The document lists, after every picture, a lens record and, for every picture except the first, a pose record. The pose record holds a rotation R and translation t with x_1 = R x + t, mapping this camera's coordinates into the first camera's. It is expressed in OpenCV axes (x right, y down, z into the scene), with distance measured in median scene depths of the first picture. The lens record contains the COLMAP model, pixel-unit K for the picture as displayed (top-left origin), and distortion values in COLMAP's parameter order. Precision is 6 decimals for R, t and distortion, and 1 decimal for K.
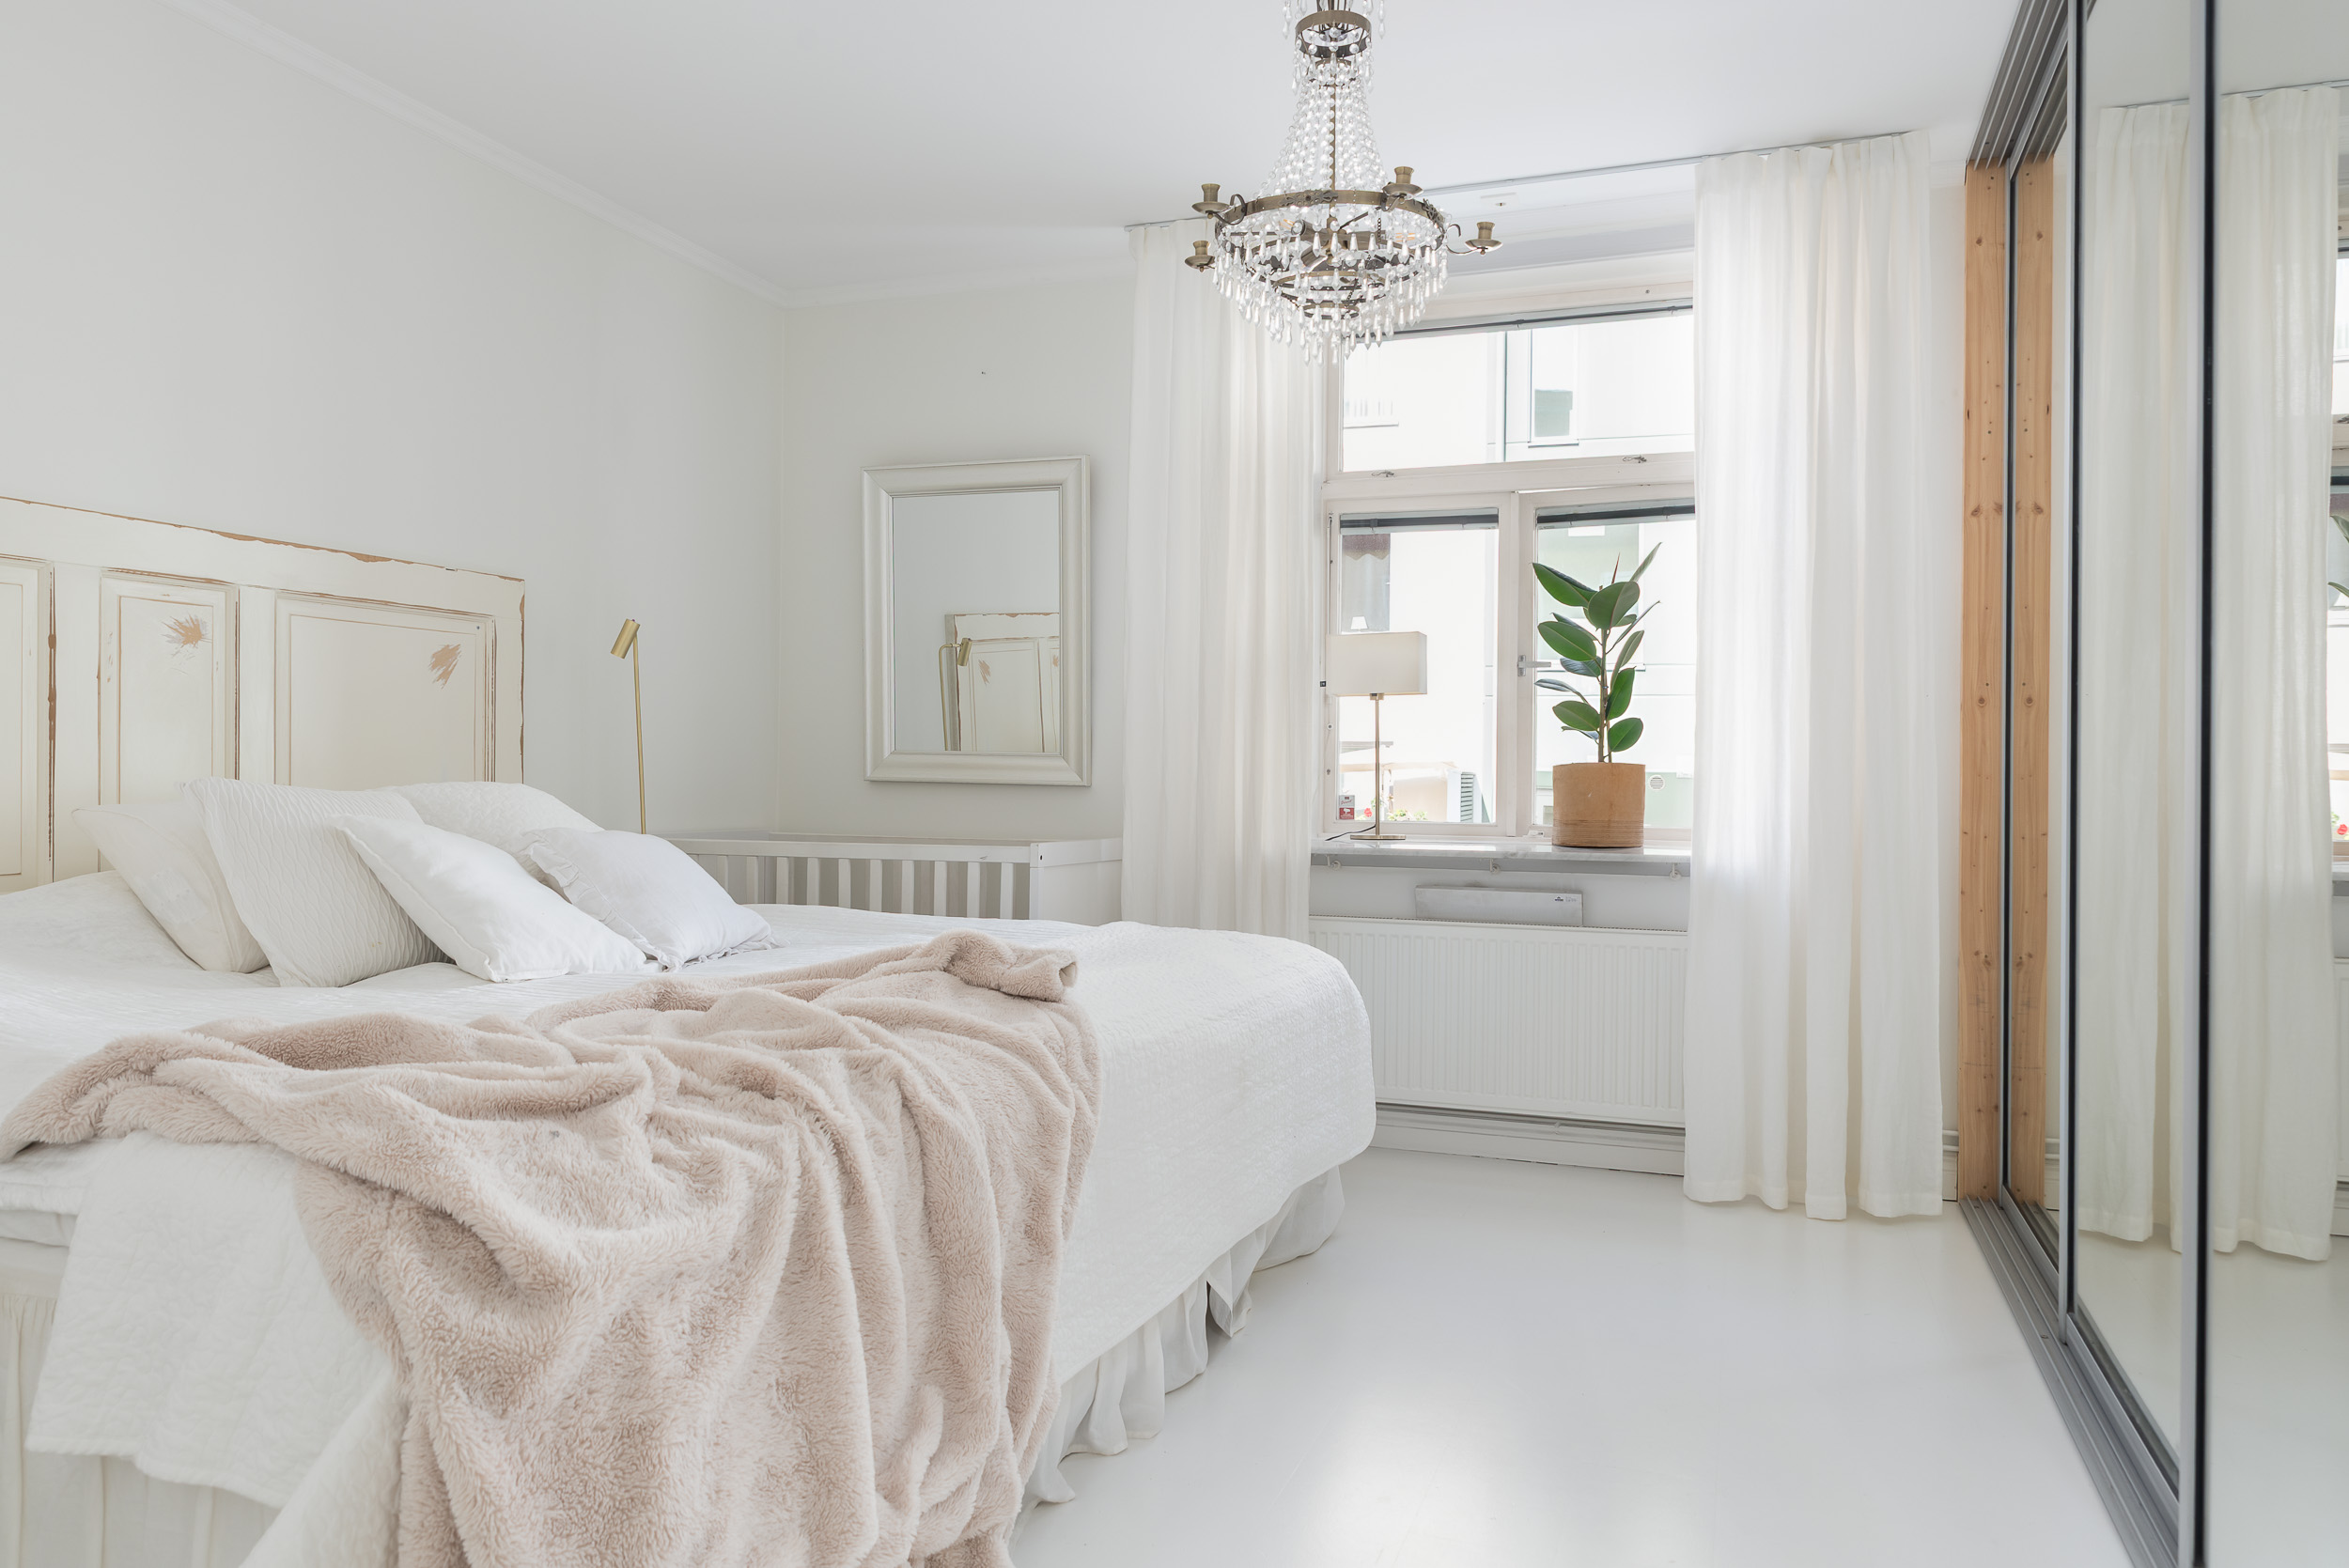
lens RADIAL K [[1617.3, 0, 1172.5], [0, 1617.3, 770.9], [0, 0, 1]] dist [-0.005226, 0.001221]
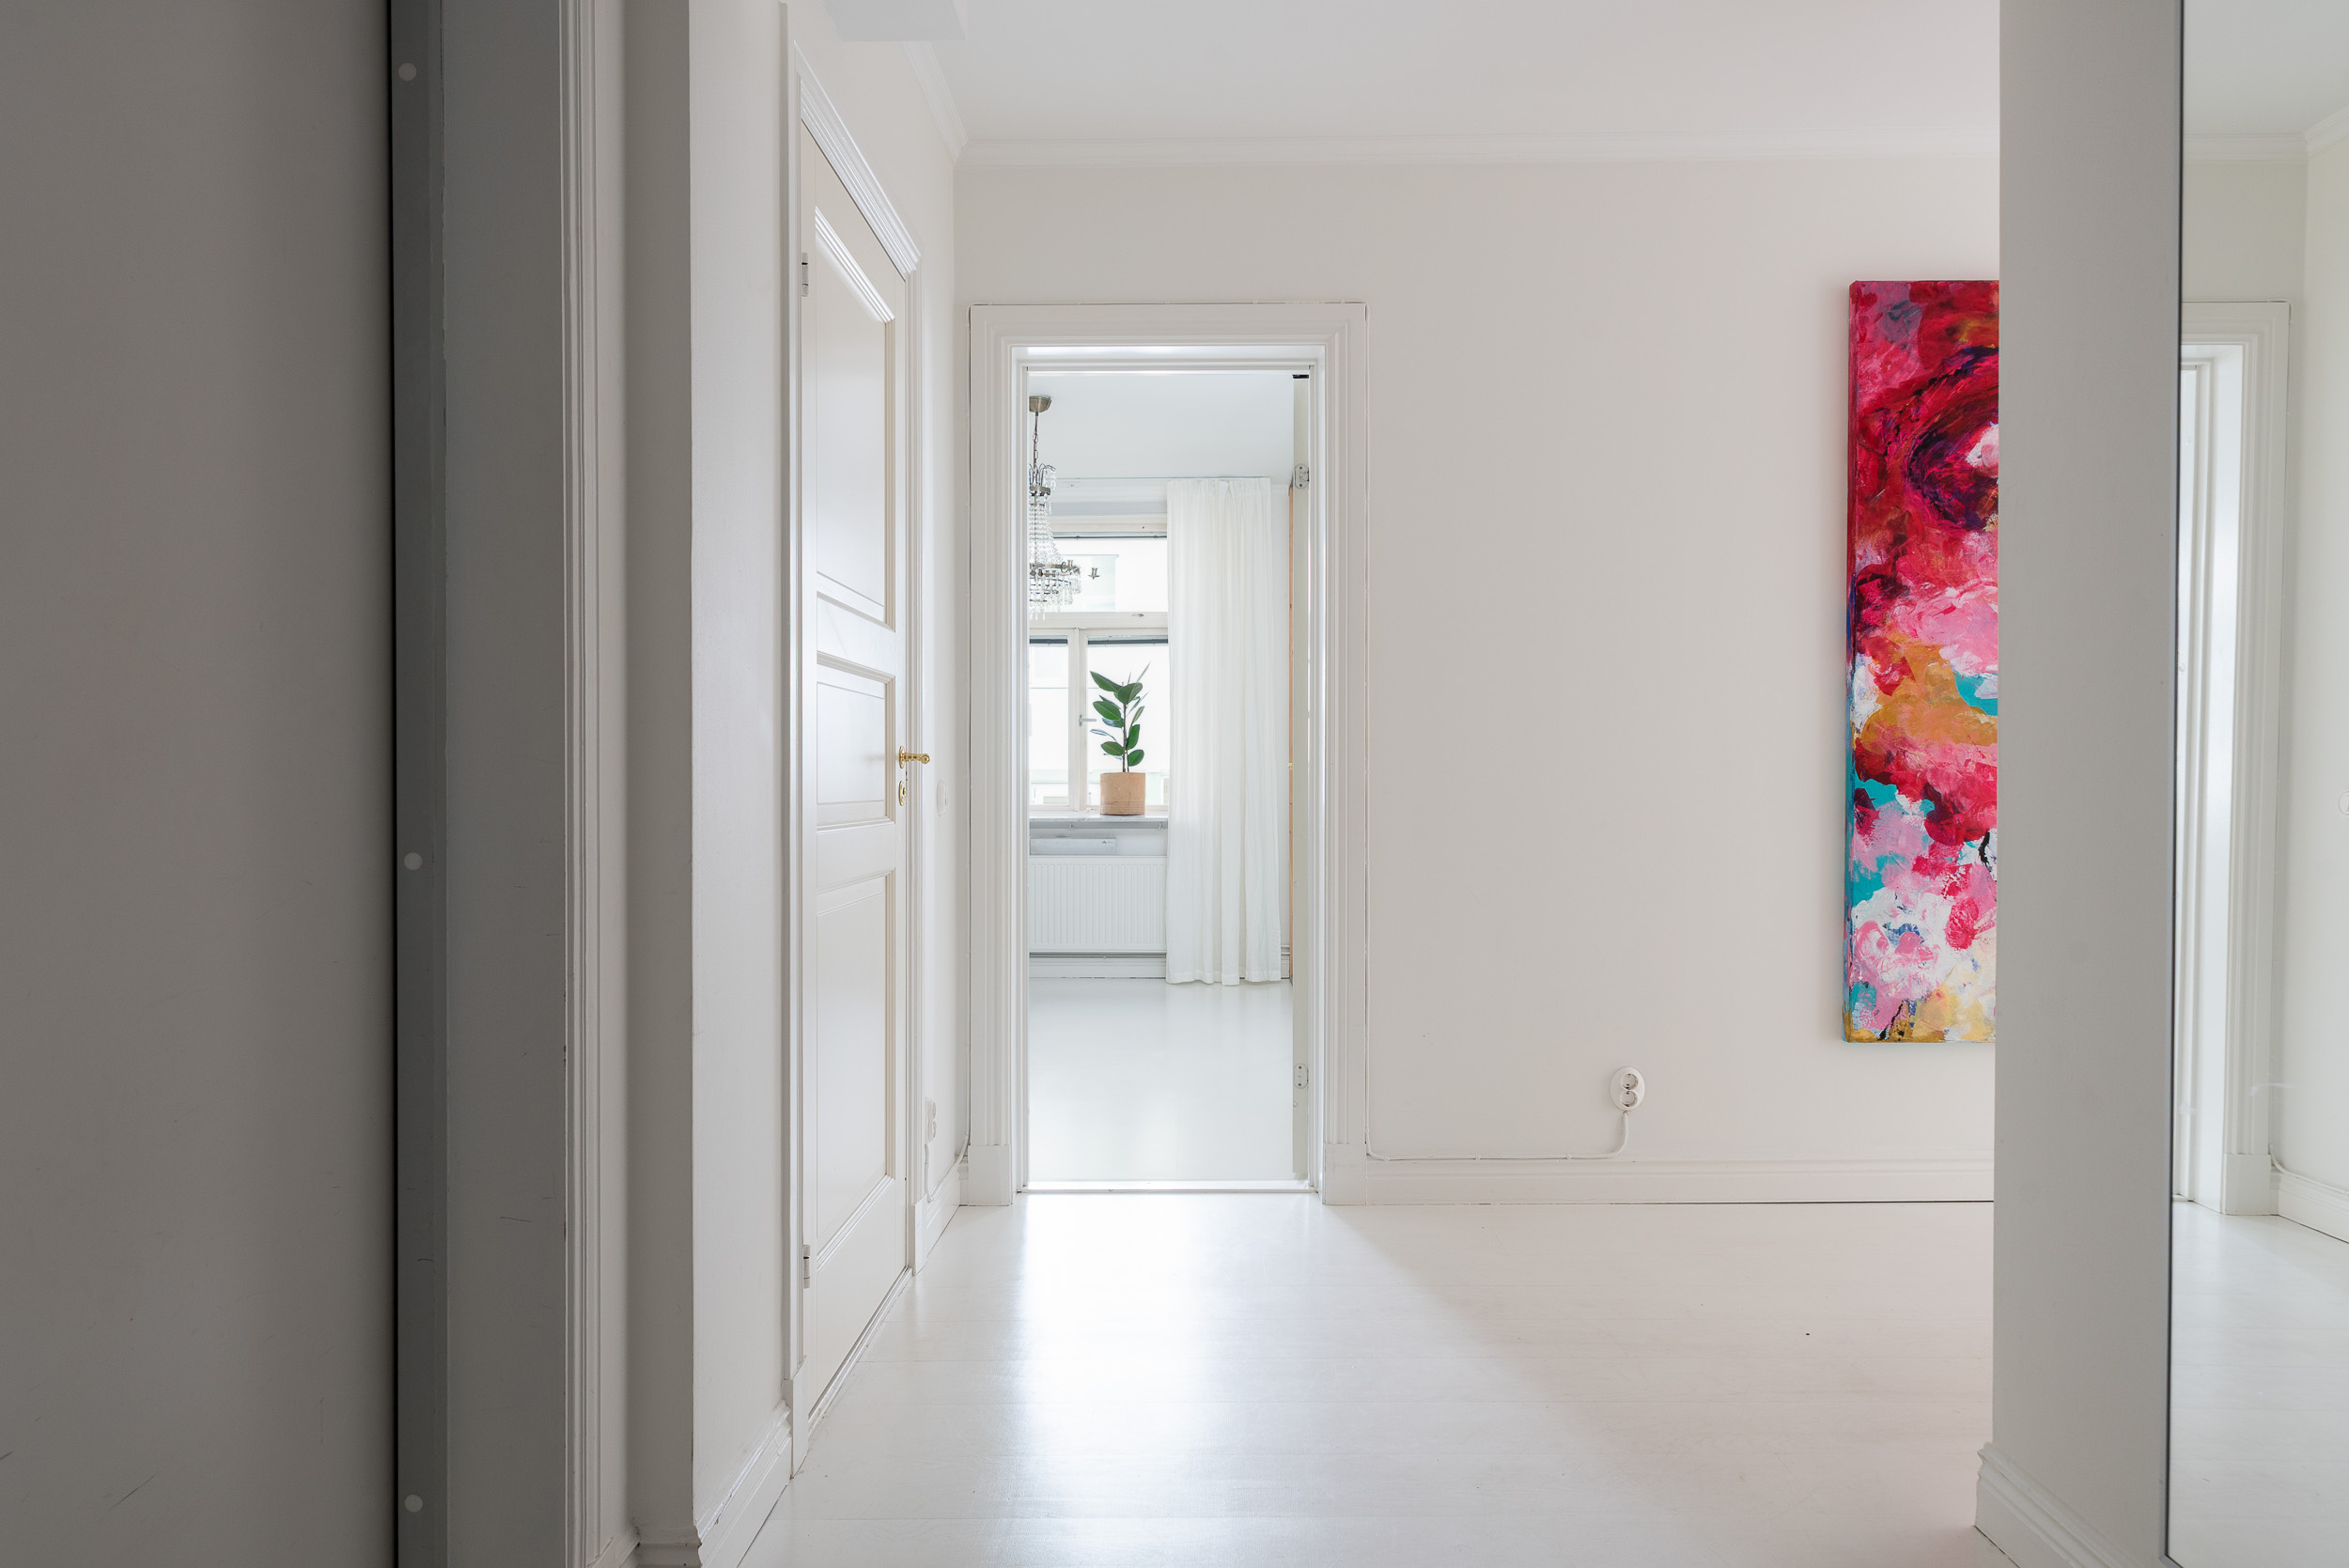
lens RADIAL K [[1590.0, 0, 1173.4], [0, 1590.0, 787.5], [0, 0, 1]] dist [-0.001569, 0.000310]
pose [[0.946284, -0.019314, 0.322758, -0.303927], [0.011088, 0.999566, 0.027305, -0.038573], [-0.323146, -0.022259, 0.946087, -0.853222]]
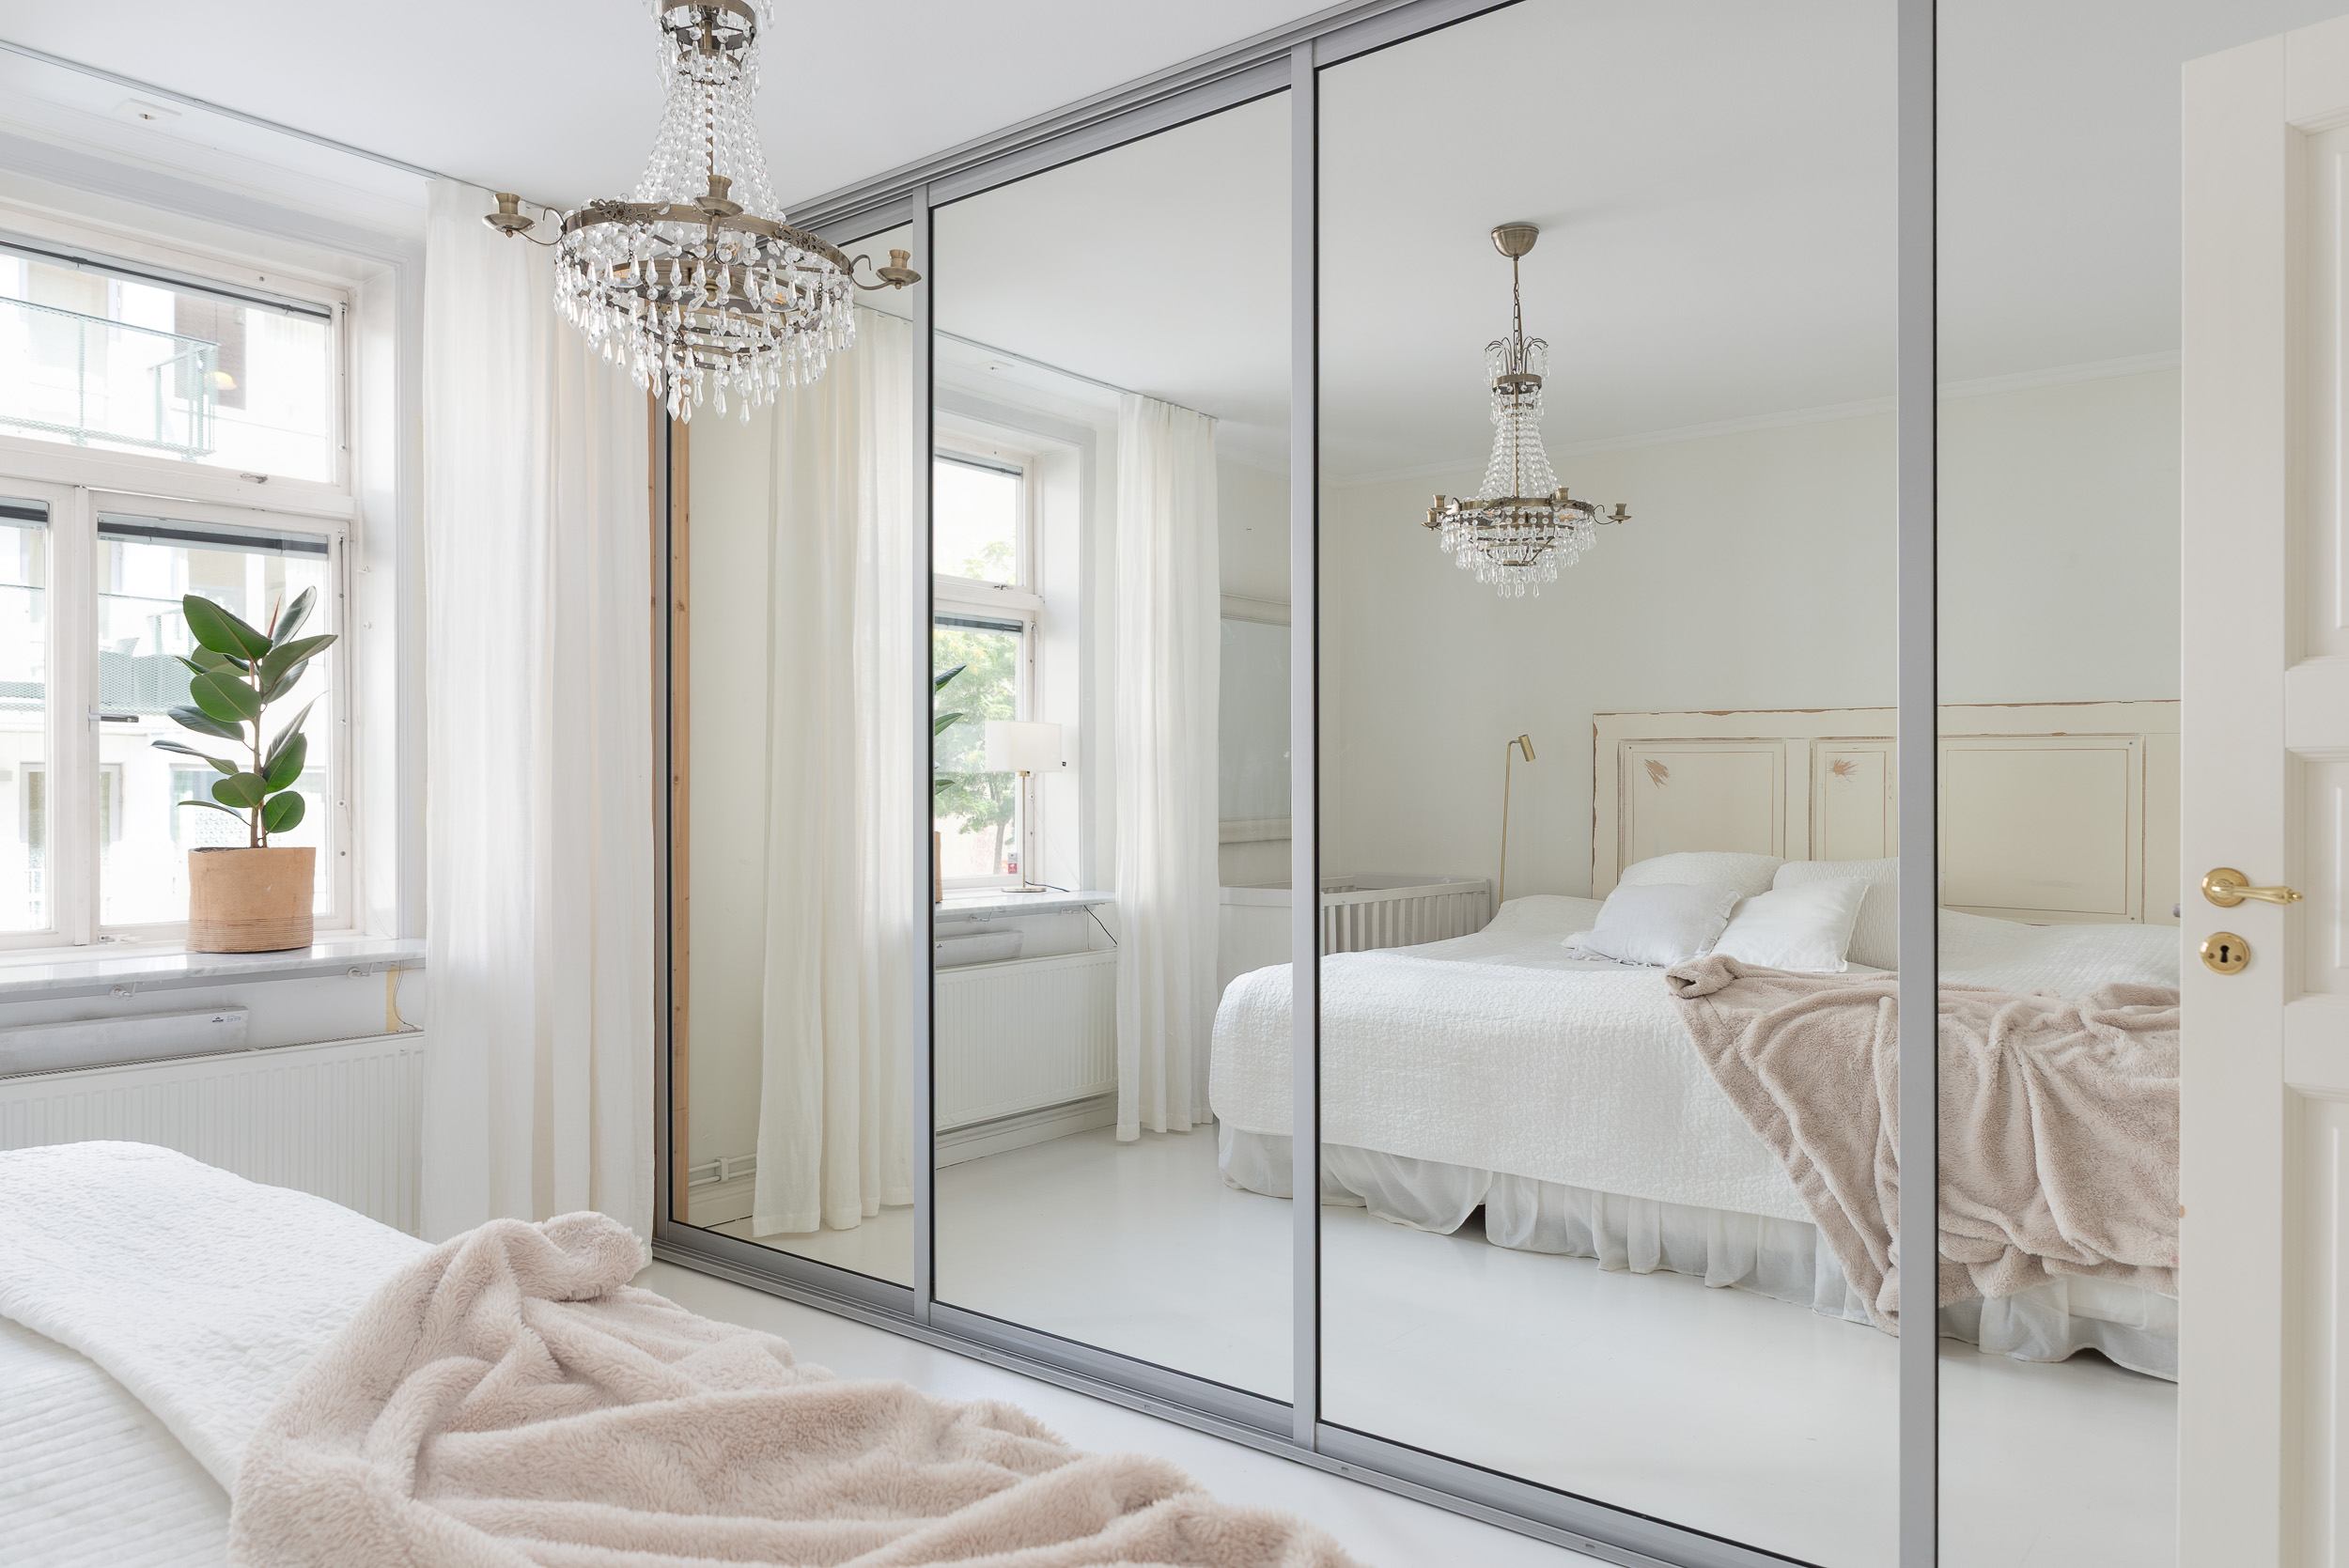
lens RADIAL K [[1590.0, 0, 1176.0], [0, 1590.0, 795.7], [0, 0, 1]] dist [-0.001569, 0.000310]
pose [[0.325016, -0.002878, 0.945704, -0.347772], [-0.007396, 0.999957, 0.005585, -0.039182], [-0.945680, -0.008809, 0.324980, 0.297418]]
